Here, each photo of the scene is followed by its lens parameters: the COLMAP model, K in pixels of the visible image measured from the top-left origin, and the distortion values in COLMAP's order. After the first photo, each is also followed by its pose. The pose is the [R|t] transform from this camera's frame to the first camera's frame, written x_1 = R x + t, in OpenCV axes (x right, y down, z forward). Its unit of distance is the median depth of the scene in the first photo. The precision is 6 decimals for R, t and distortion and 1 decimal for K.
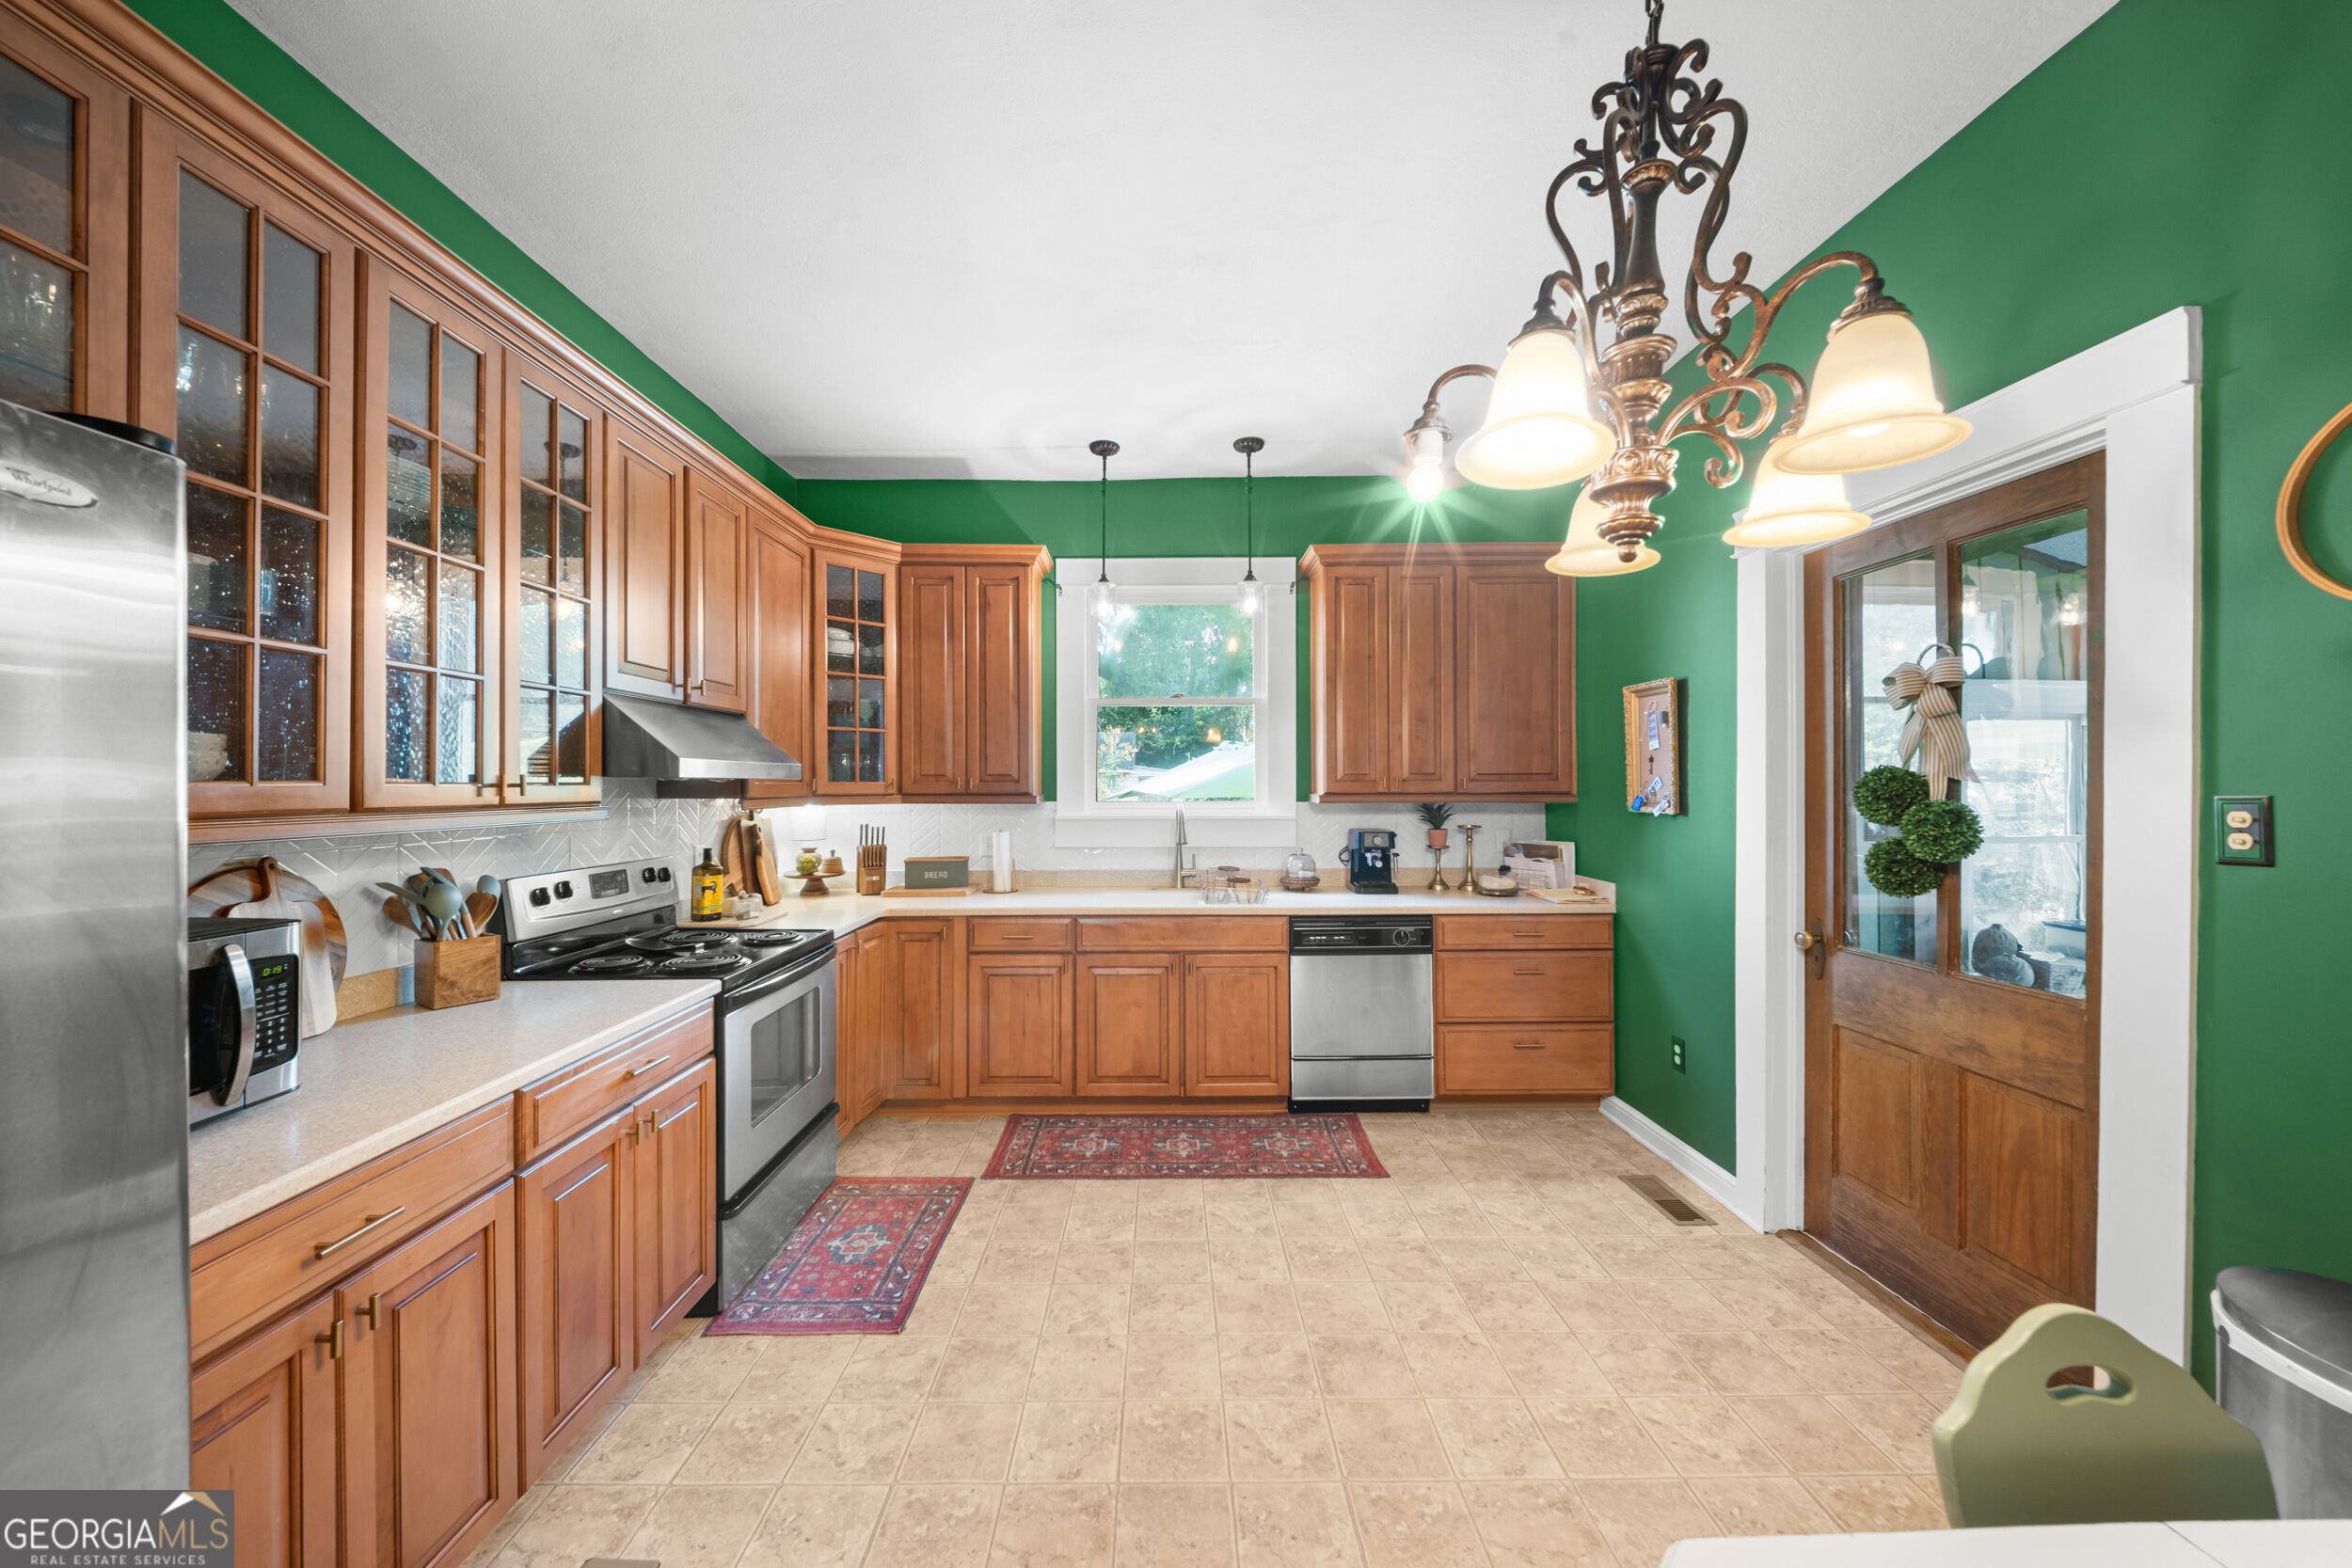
lens RADIAL K [[833.8, 0, 1175.1], [0, 833.8, 786.6], [0, 0, 1]] dist [0.024498, -0.019832]
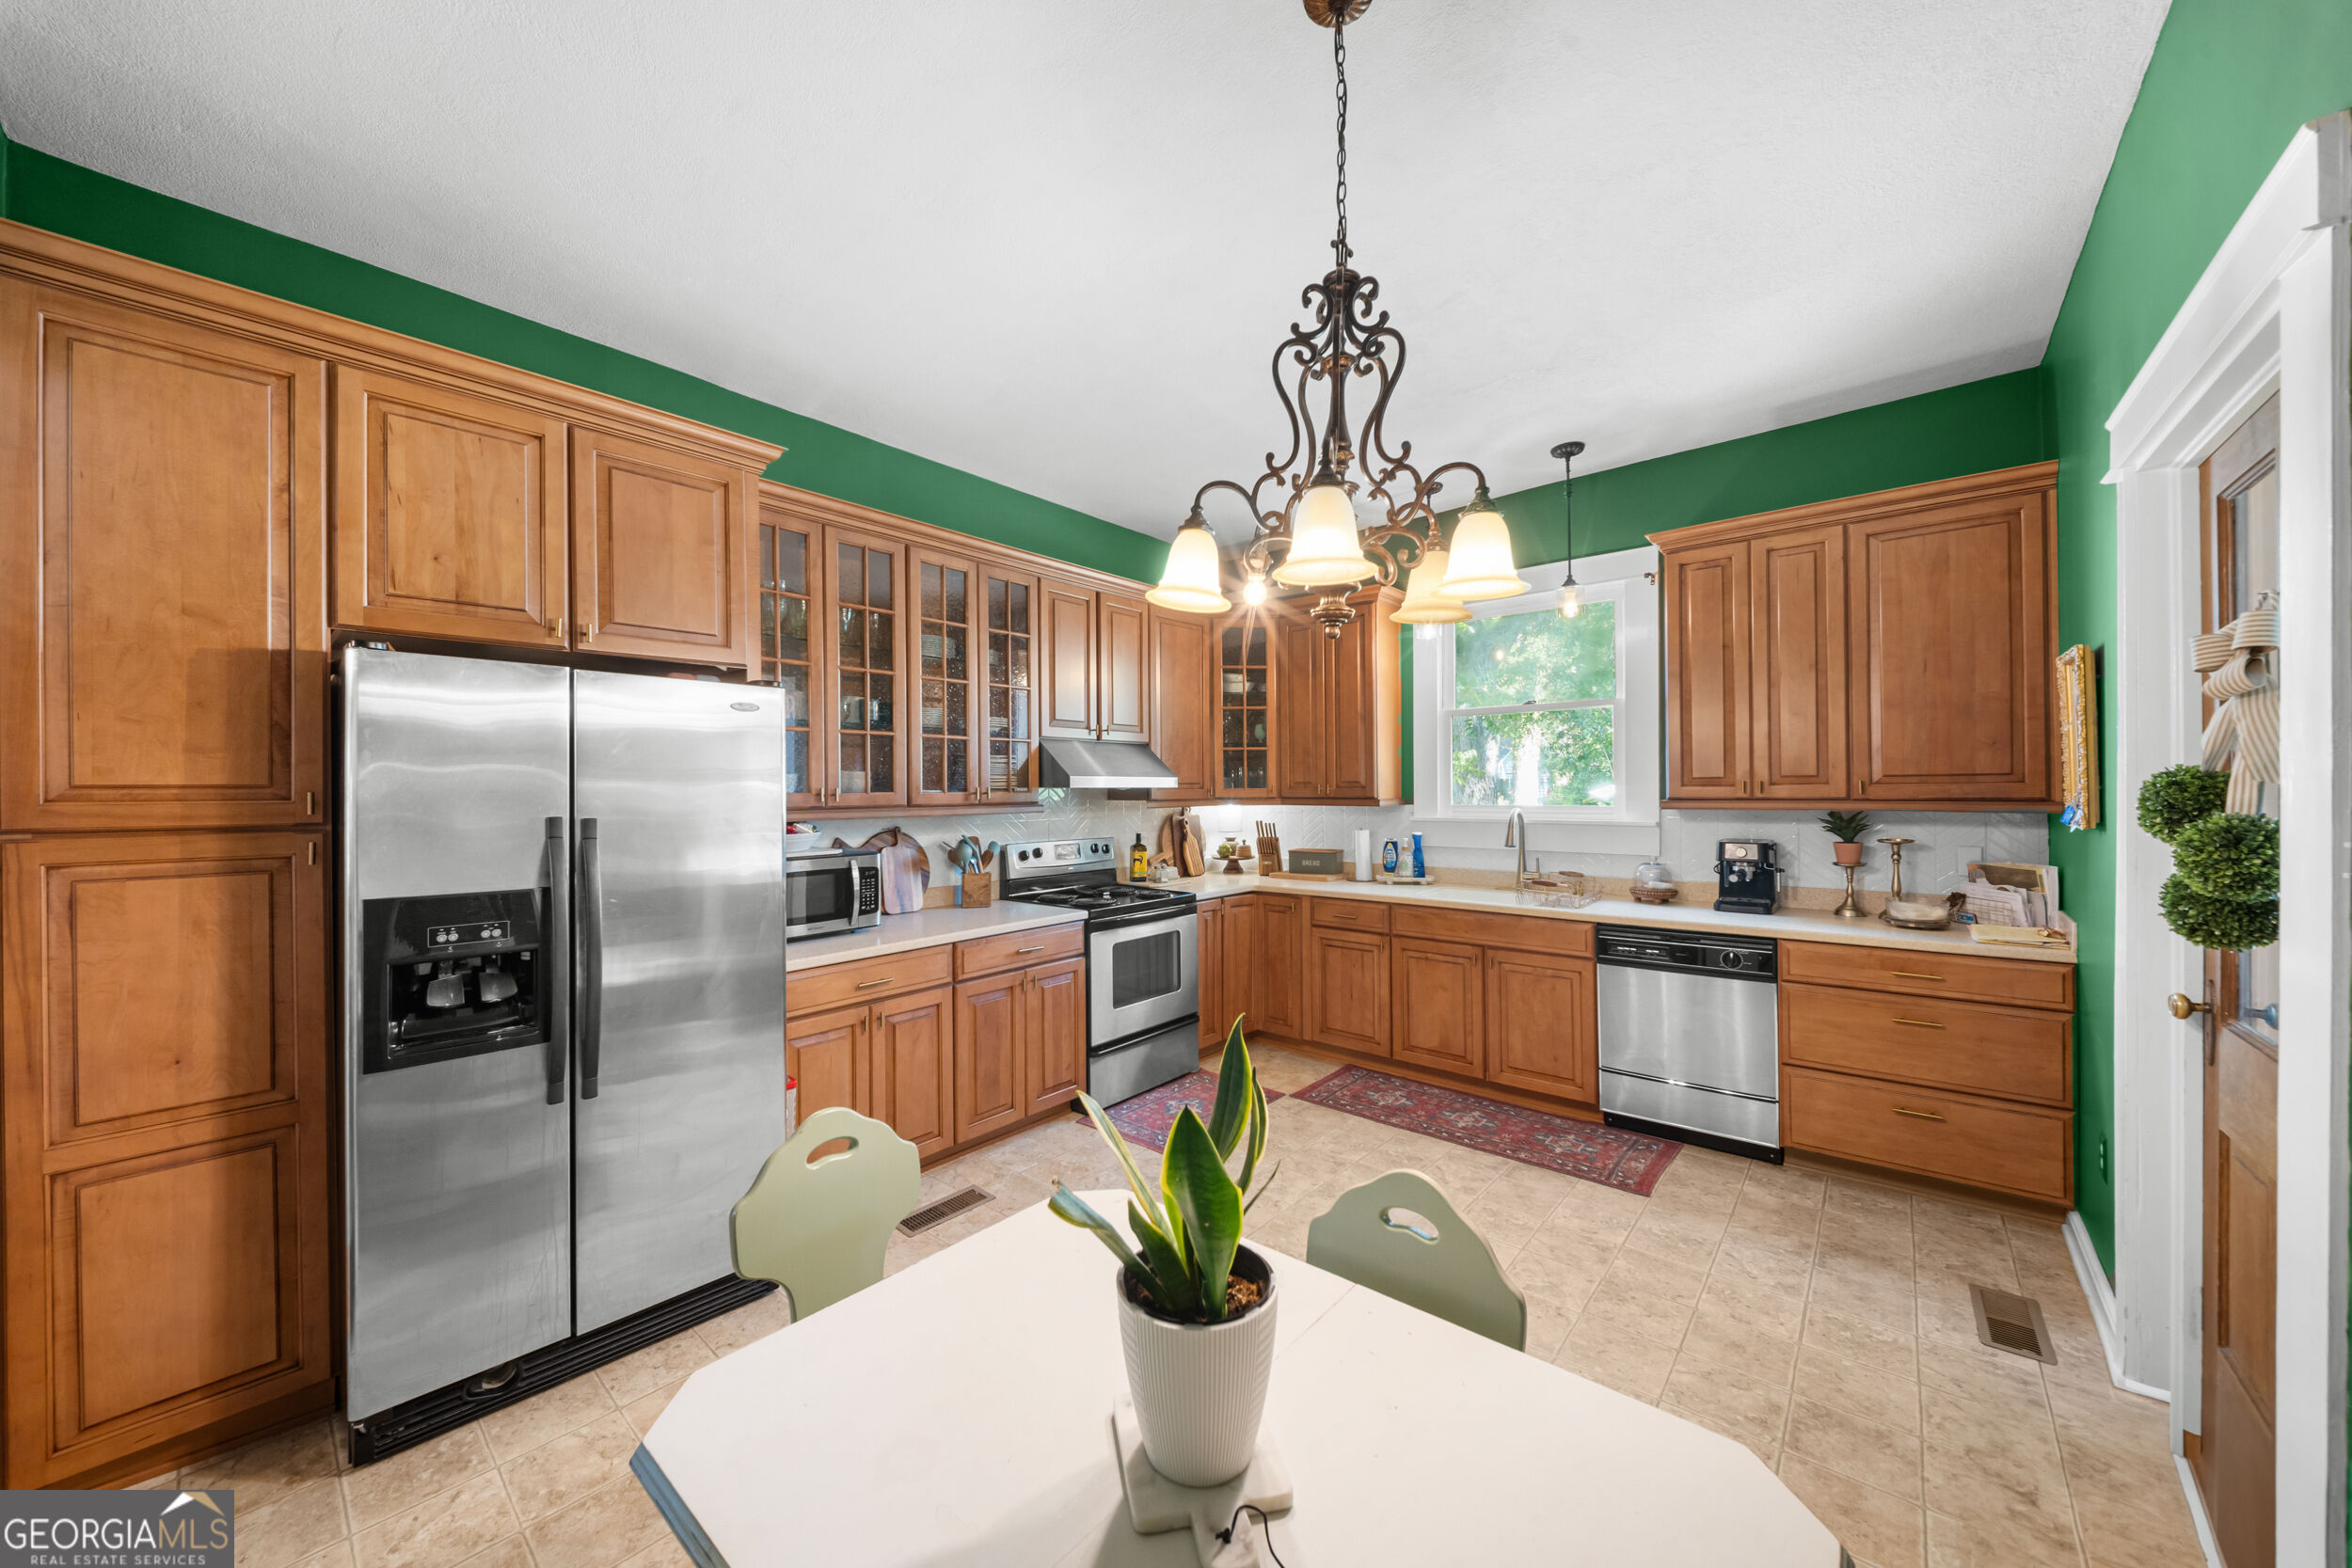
lens RADIAL K [[834.9, 0, 1154.9], [0, 834.9, 789.7], [0, 0, 1]] dist [0.020960, -0.012971]
pose [[0.748058, -0.001949, -0.663631, 0.408118], [0.003930, 0.999991, 0.001494, -0.006078], [0.663622, -0.003726, 0.748059, -0.087219]]
